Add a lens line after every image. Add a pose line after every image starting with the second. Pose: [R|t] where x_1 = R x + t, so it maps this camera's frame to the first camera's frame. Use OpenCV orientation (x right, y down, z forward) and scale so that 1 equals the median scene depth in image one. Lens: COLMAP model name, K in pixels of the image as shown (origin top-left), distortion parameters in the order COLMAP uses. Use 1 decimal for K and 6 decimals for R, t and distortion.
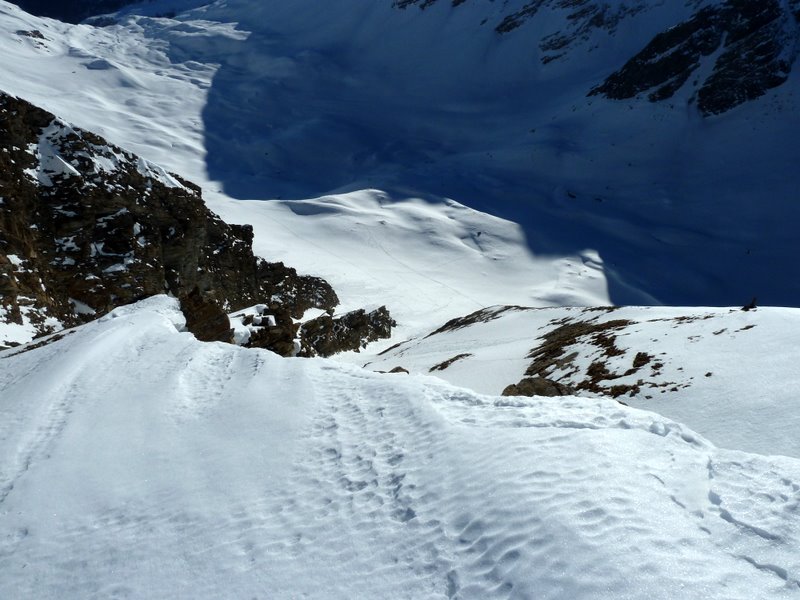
lens RADIAL K [[653.8, 0, 400.0], [0, 653.8, 300.0], [0, 0, 1]] dist [-0.002906, 0.001056]
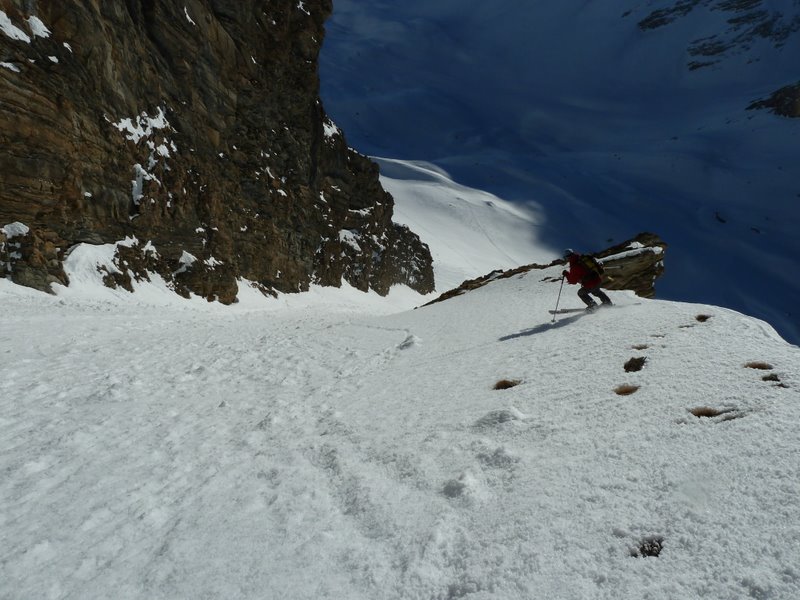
lens RADIAL K [[653.8, 0, 400.0], [0, 653.8, 300.0], [0, 0, 1]] dist [-0.002906, 0.001056]
pose [[0.978242, 0.189471, -0.084523, -0.023323], [-0.190032, 0.981777, 0.001429, 0.007001], [0.083253, 0.014664, 0.996421, 0.118197]]
